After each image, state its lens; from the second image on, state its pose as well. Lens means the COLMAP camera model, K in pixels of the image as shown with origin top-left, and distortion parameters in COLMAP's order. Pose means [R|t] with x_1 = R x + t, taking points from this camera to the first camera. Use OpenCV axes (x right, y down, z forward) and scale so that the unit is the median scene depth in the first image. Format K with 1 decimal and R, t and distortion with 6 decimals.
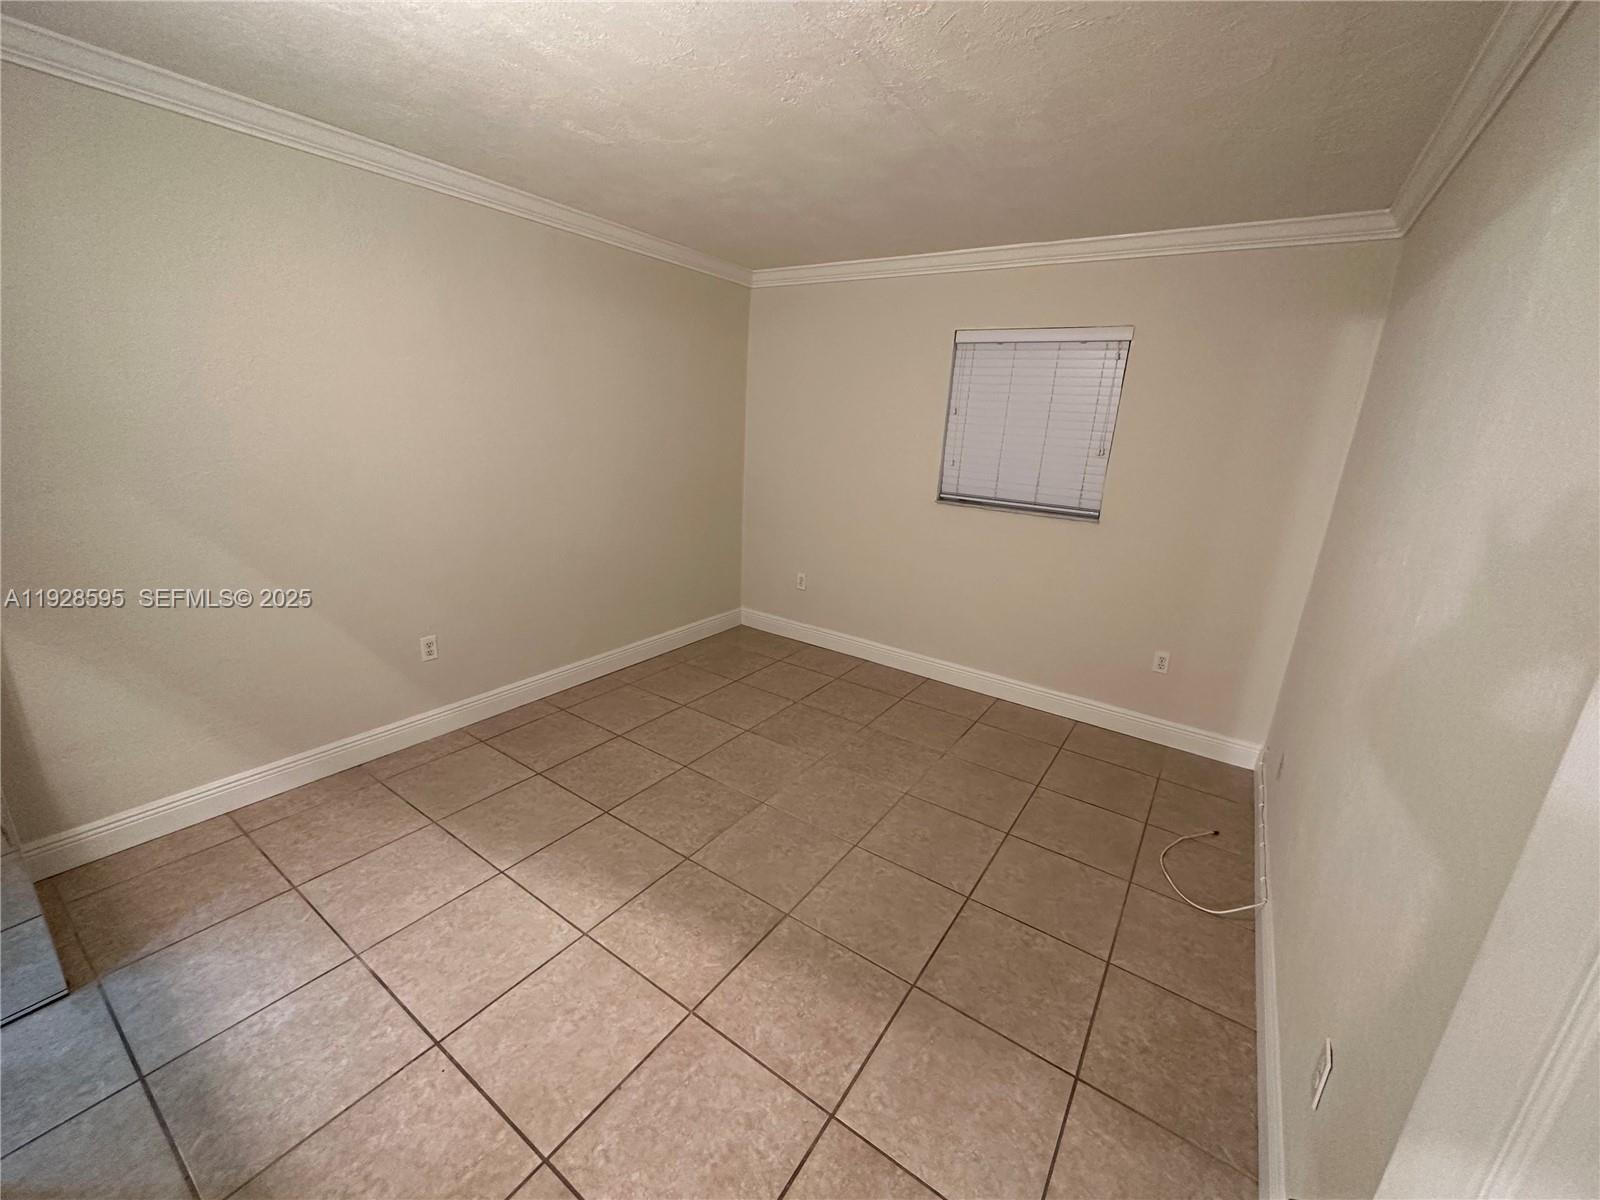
lens RADIAL K [[640.4, 0, 800.9], [0, 640.4, 596.3], [0, 0, 1]] dist [0.014107, 0.000151]
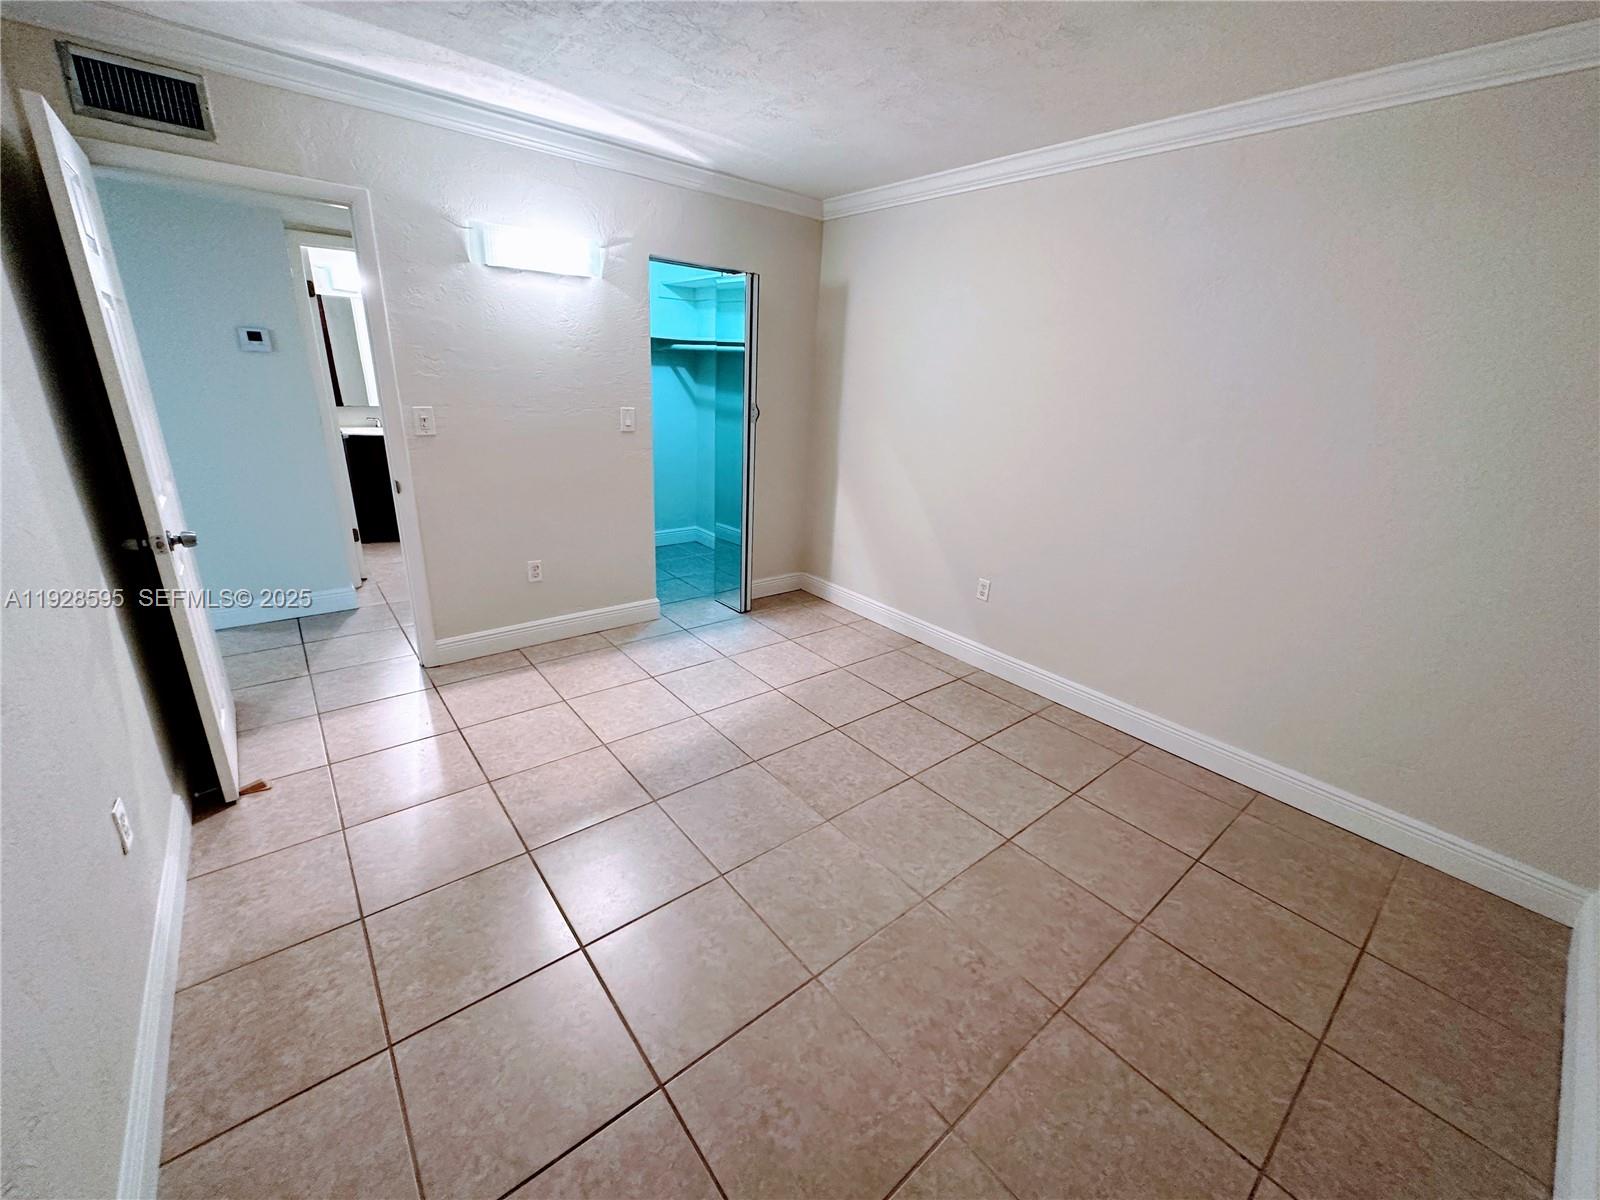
lens RADIAL K [[640.4, 0, 801.6], [0, 640.4, 602.4], [0, 0, 1]] dist [0.014107, 0.000151]
pose [[-0.273853, 0.264795, -0.924602, 0.765555], [-0.324332, 0.879615, 0.347974, -0.253485], [0.905435, 0.395172, -0.155004, 1.138577]]
